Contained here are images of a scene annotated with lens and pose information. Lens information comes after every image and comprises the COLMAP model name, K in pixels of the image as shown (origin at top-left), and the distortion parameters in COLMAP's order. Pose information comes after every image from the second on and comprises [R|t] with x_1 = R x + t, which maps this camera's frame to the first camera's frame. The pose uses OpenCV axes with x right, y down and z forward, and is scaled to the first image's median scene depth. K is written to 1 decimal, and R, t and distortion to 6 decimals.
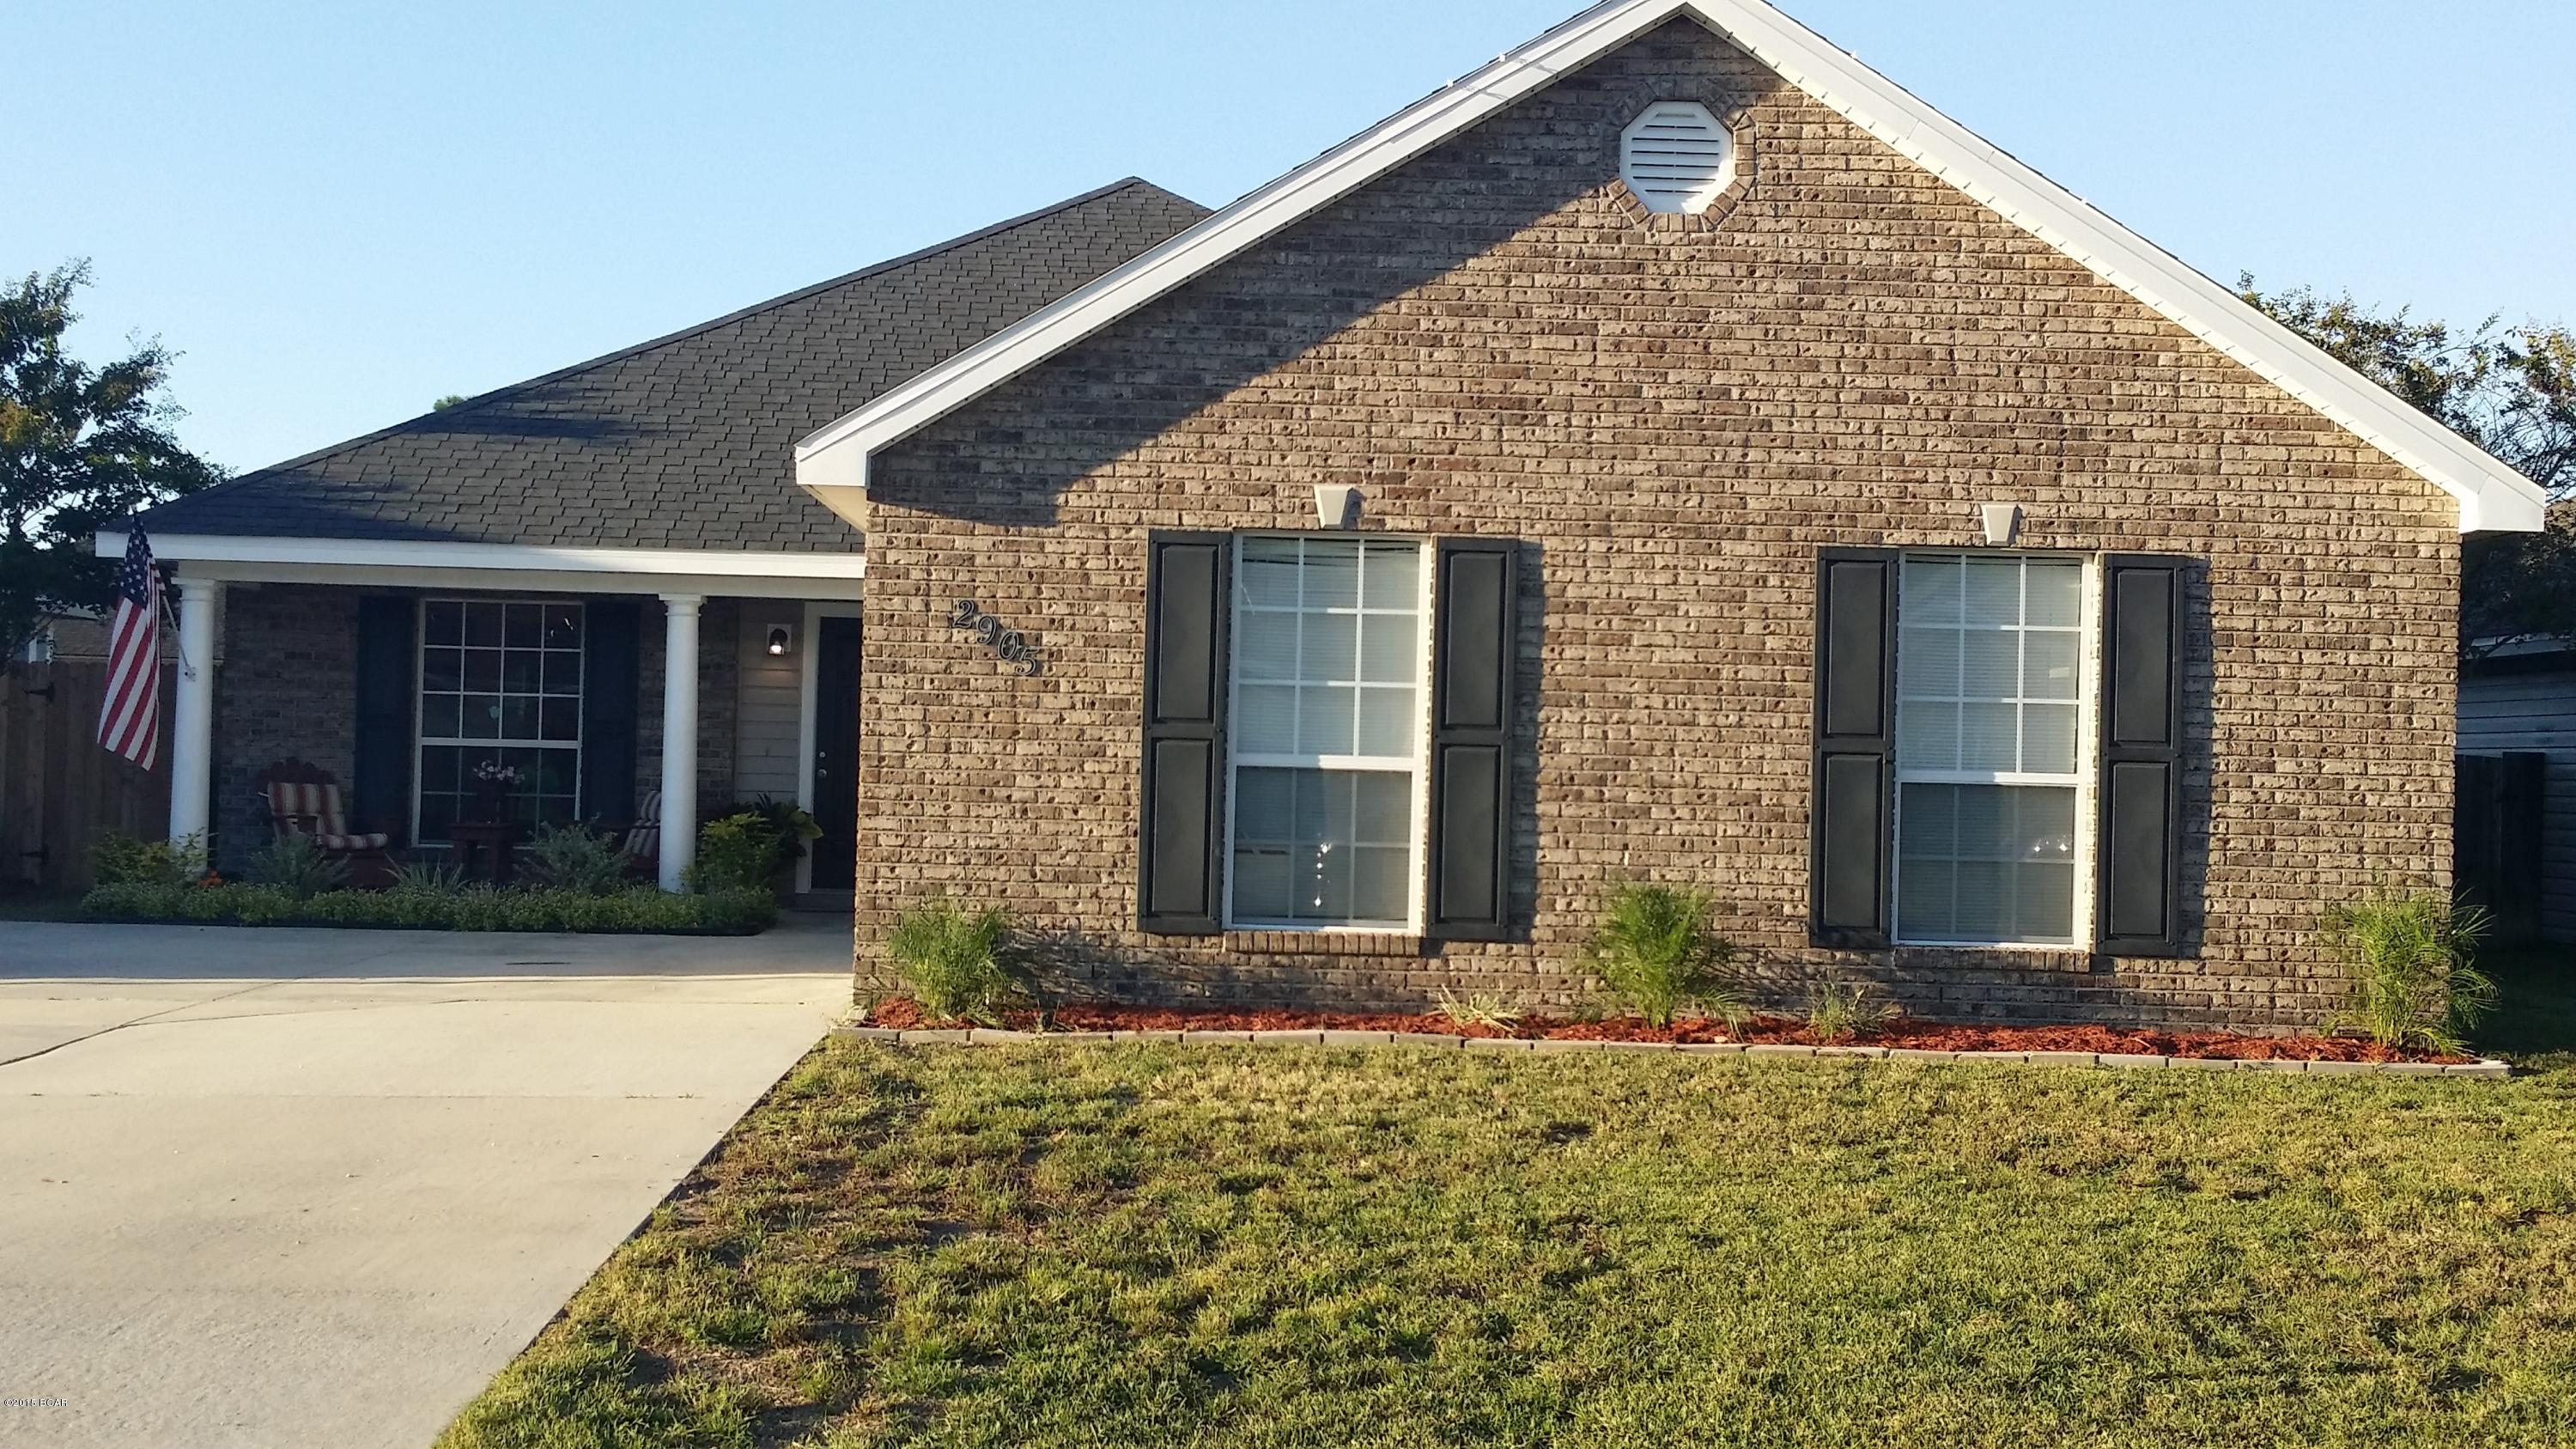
lens RADIAL K [[2978.0, 0, 1288.0], [0, 2978.0, 724.5], [0, 0, 1]] dist [0.068897, -0.002694]
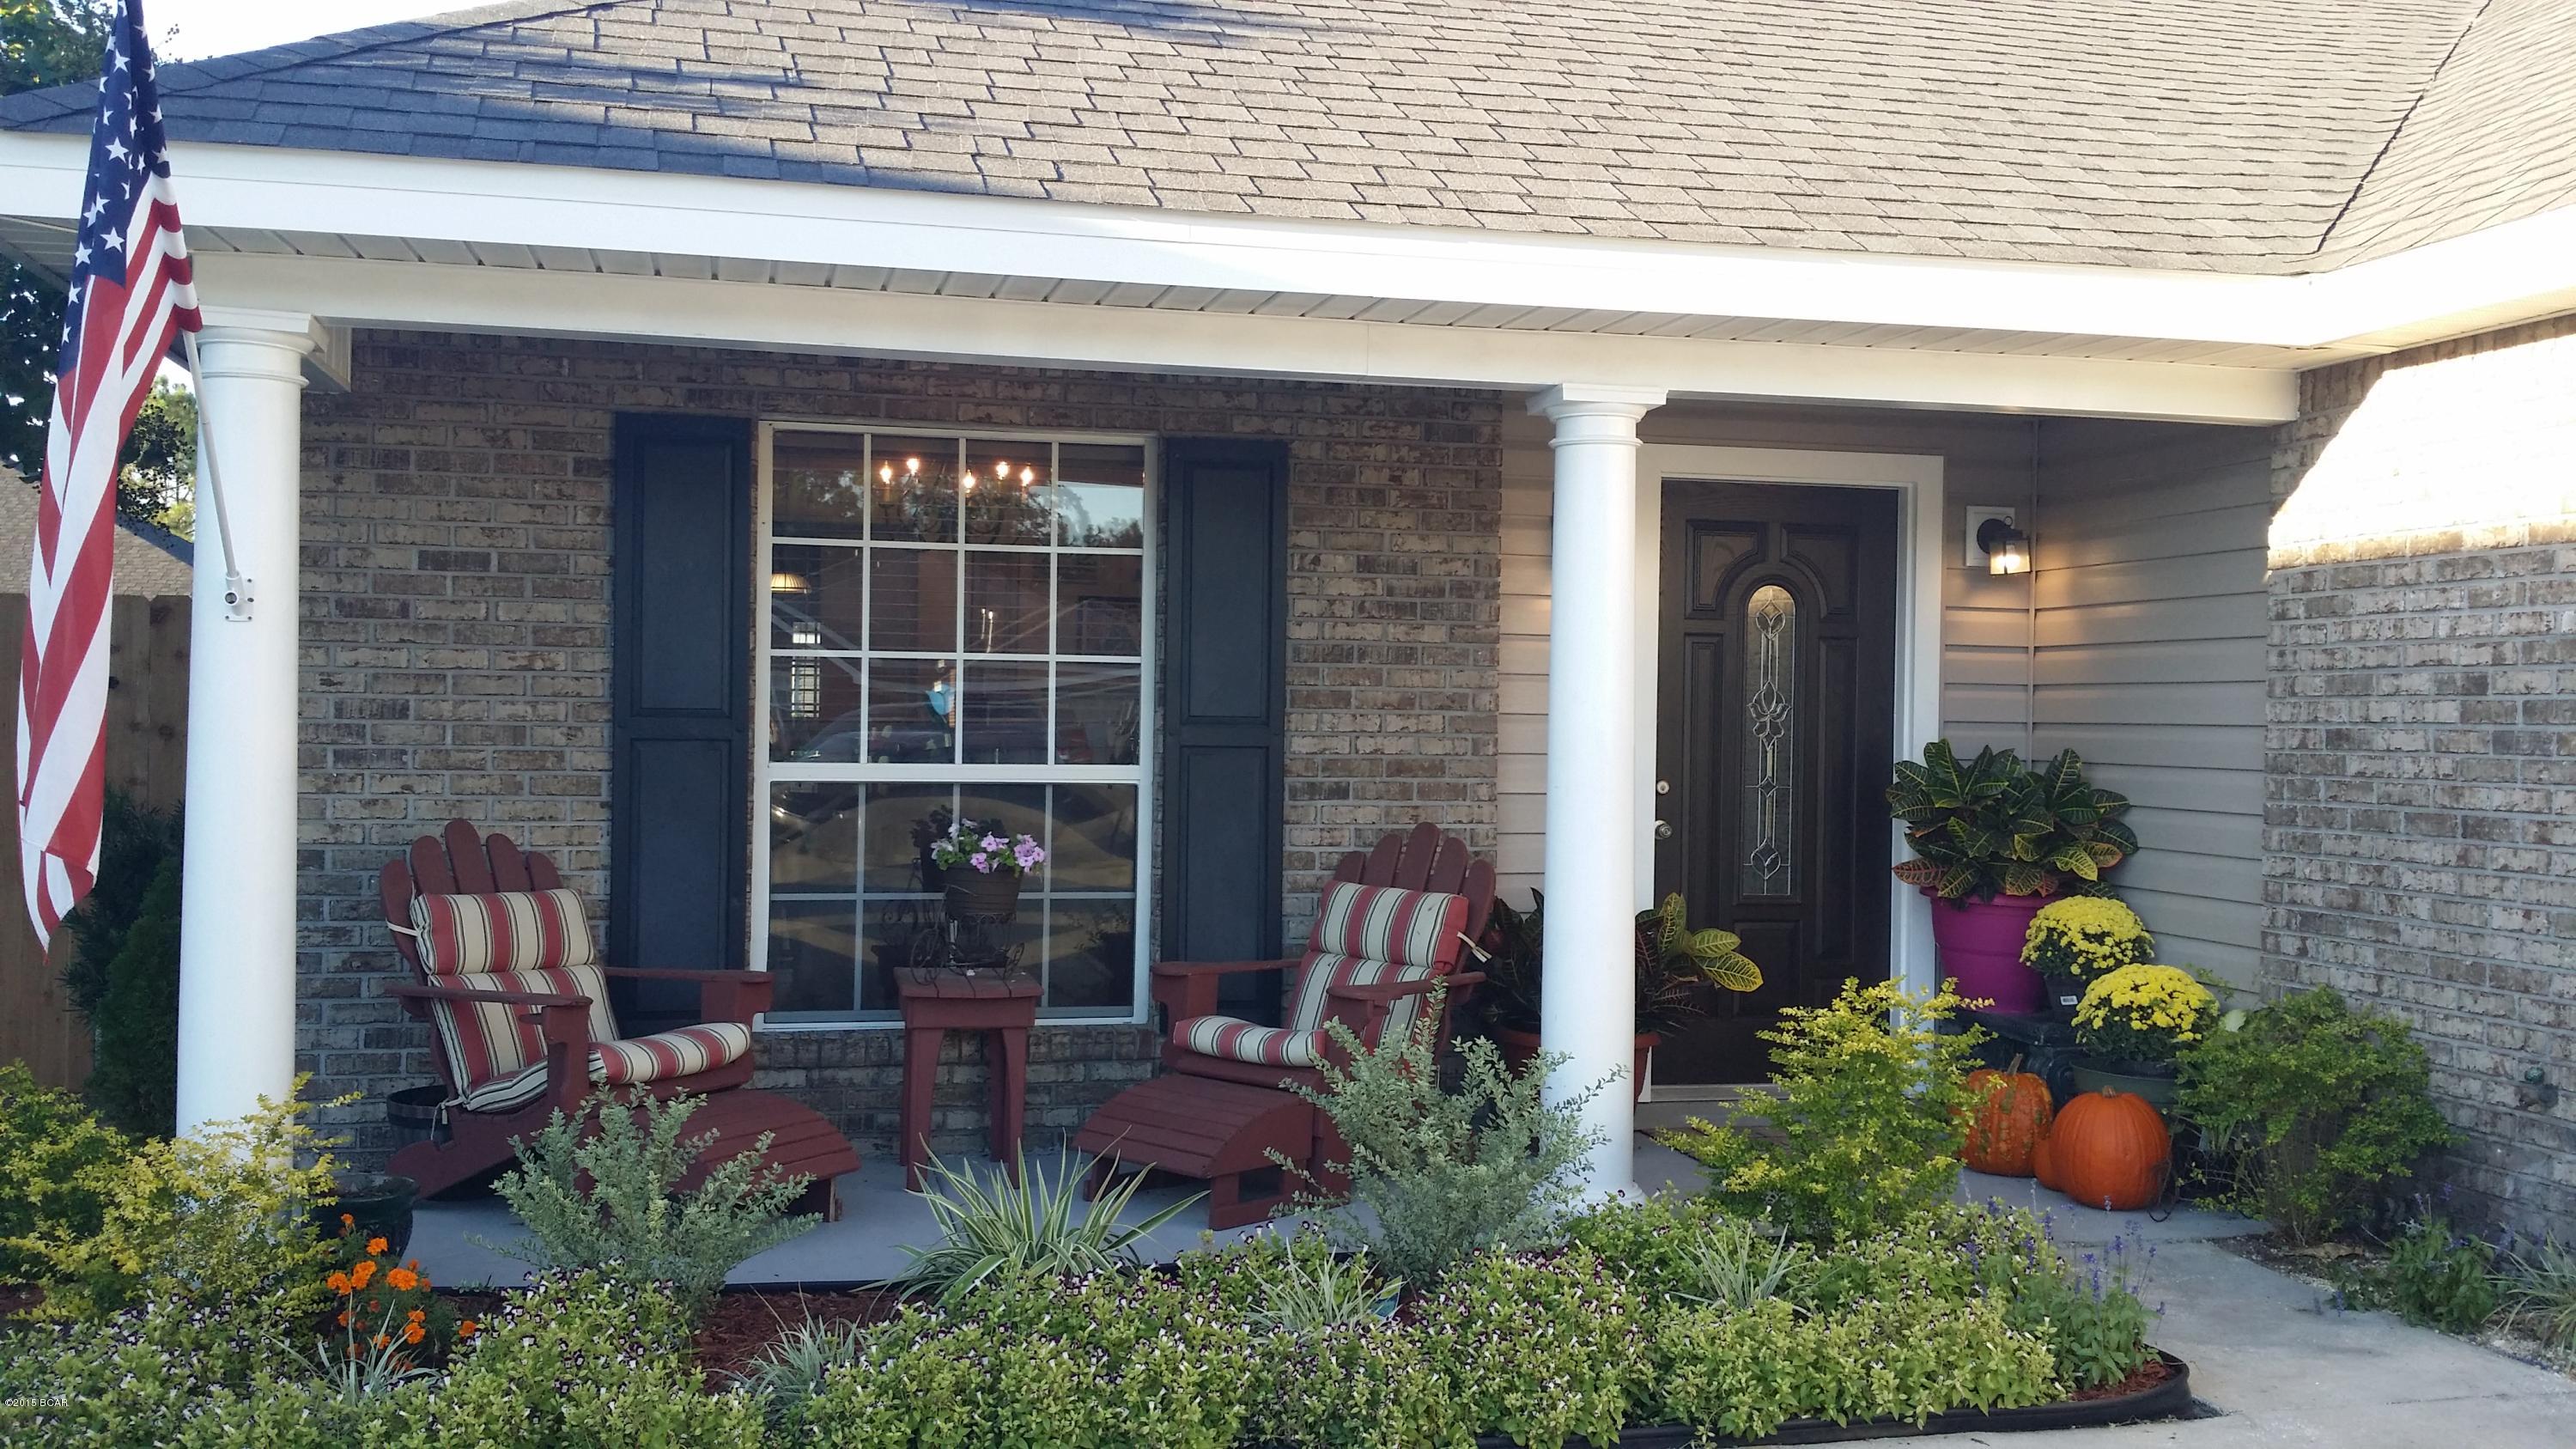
lens RADIAL K [[2293.2, 0, 1288.0], [0, 2293.2, 724.5], [0, 0, 1]] dist [0.101122, -0.234763]
pose [[0.981332, -0.011590, 0.191972, -0.451609], [0.007426, 0.999722, 0.022393, -0.012020], [-0.192178, -0.020549, 0.981145, 1.093162]]
